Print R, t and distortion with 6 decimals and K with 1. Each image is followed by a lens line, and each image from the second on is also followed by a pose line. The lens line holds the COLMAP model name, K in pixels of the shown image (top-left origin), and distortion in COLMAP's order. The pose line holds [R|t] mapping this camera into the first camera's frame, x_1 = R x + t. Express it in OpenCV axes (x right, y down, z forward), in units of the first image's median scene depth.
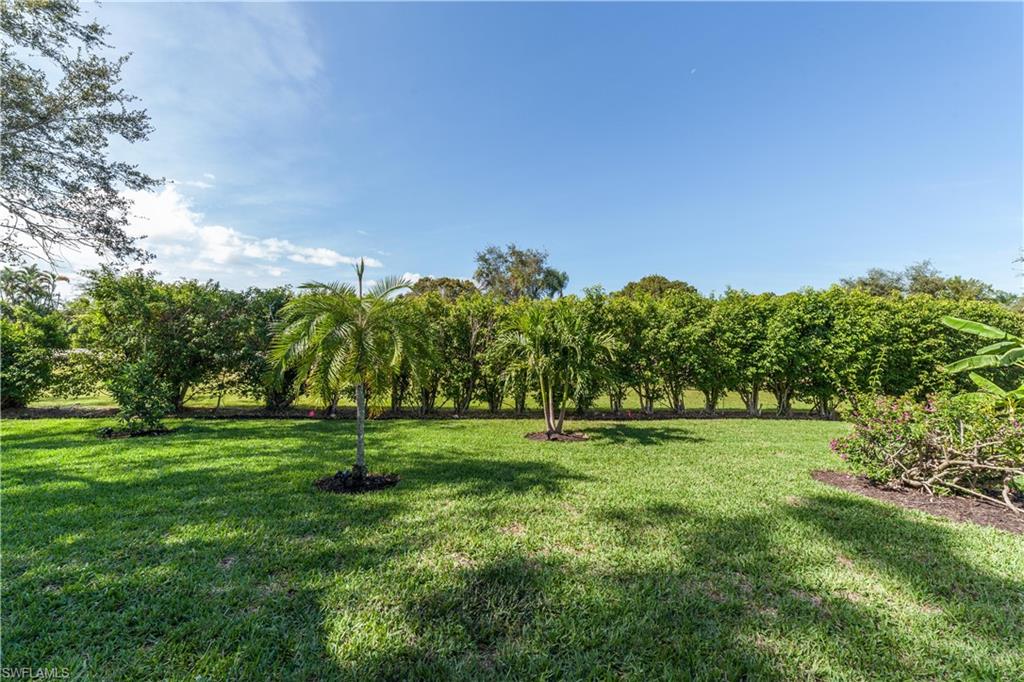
lens RADIAL K [[395.2, 0, 509.8], [0, 395.2, 341.2], [0, 0, 1]] dist [-0.008319, 0.000620]
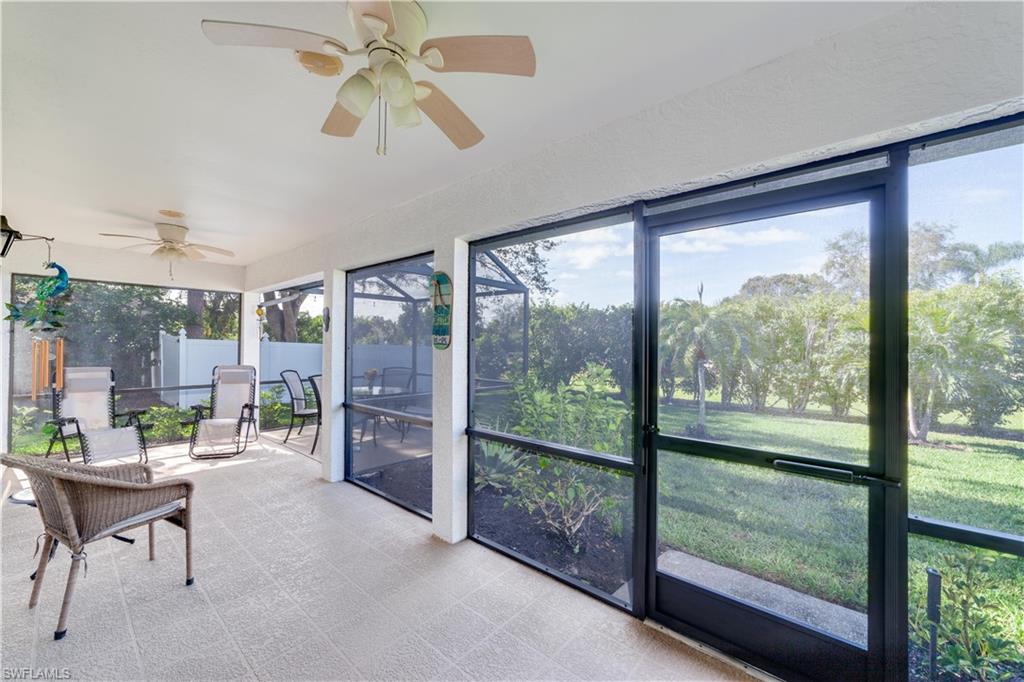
lens RADIAL K [[395.2, 0, 509.8], [0, 395.2, 341.2], [0, 0, 1]] dist [-0.008319, 0.000620]
pose [[0.715345, -0.014584, -0.698619, 0.058511], [0.002577, 0.999830, -0.018233, 0.013114], [0.698767, 0.011243, 0.715261, -0.236045]]
